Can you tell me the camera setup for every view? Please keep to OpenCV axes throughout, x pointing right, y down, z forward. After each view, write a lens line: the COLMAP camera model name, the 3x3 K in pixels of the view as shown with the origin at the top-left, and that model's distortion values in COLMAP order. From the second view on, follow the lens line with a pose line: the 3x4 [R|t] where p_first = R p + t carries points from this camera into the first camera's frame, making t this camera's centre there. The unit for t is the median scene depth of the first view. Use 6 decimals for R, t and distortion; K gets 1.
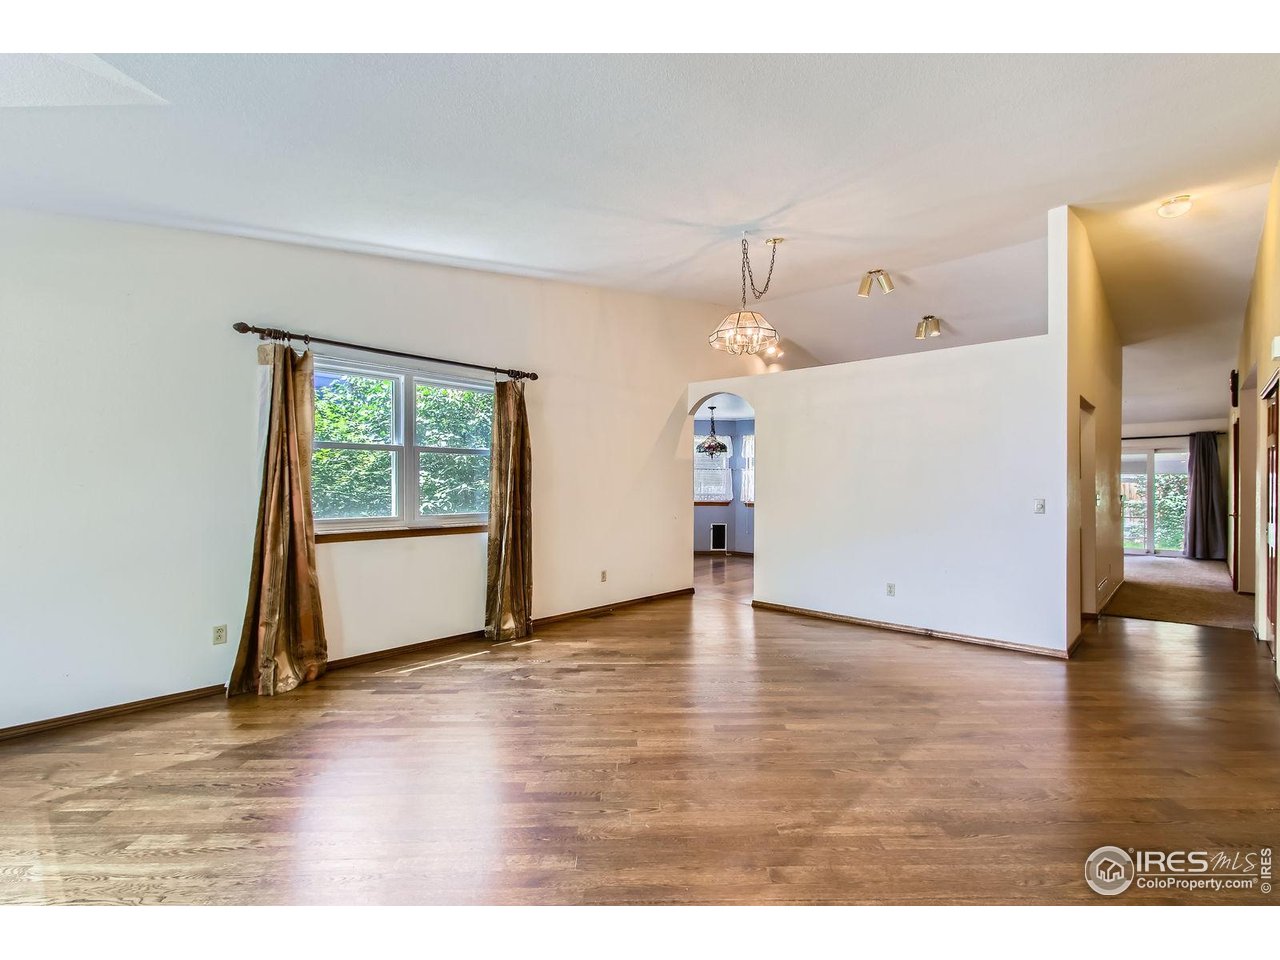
lens RADIAL K [[581.4, 0, 644.8], [0, 581.4, 491.8], [0, 0, 1]] dist [0.002952, -0.000057]
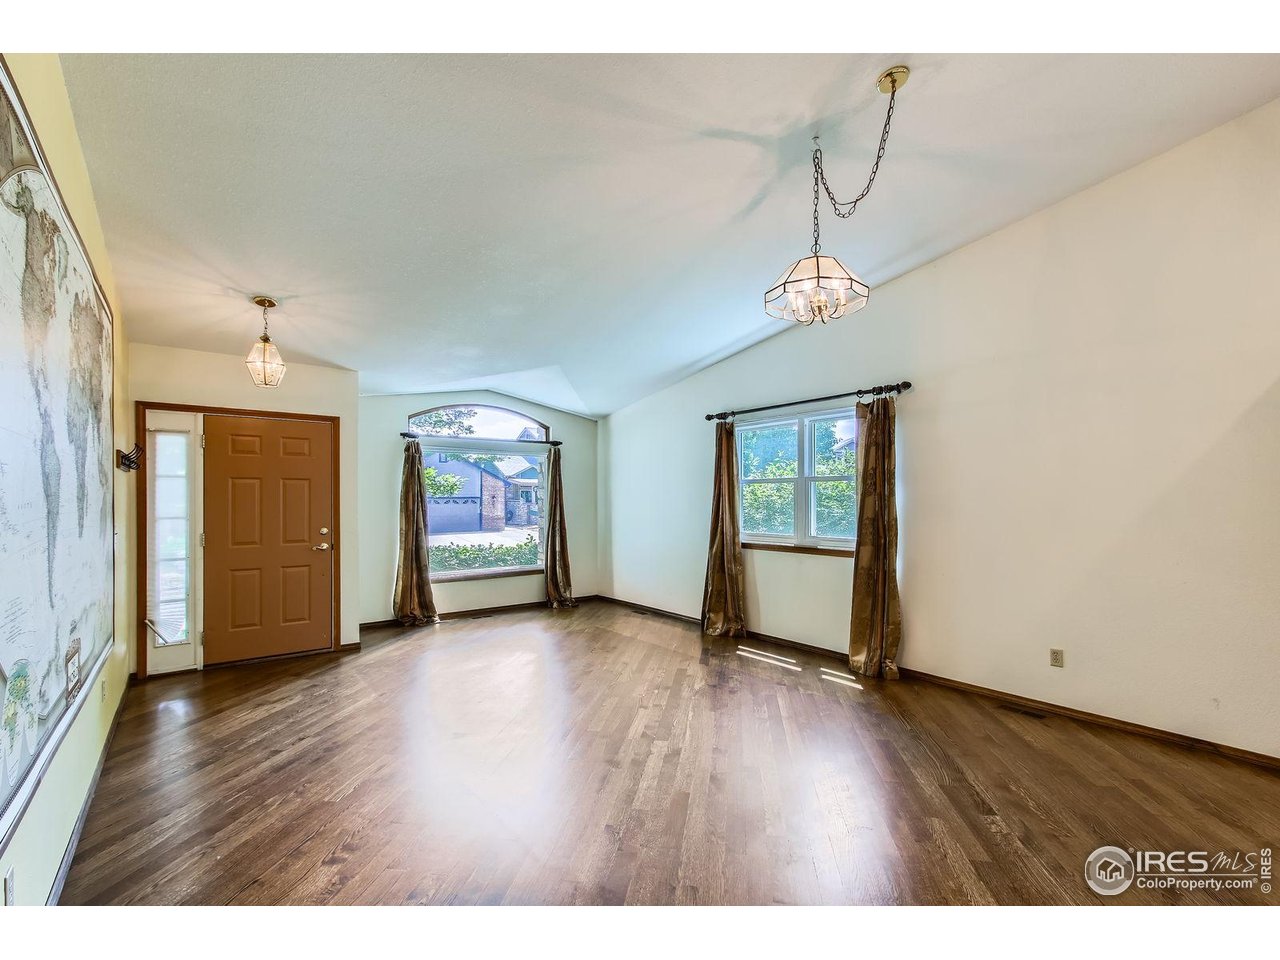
lens RADIAL K [[581.4, 0, 644.8], [0, 581.4, 491.8], [0, 0, 1]] dist [0.002952, -0.000057]
pose [[-0.157785, -0.034709, -0.986863, 0.874730], [-0.027541, 0.999148, -0.030738, -0.003086], [0.987089, 0.022330, -0.158606, 0.923584]]
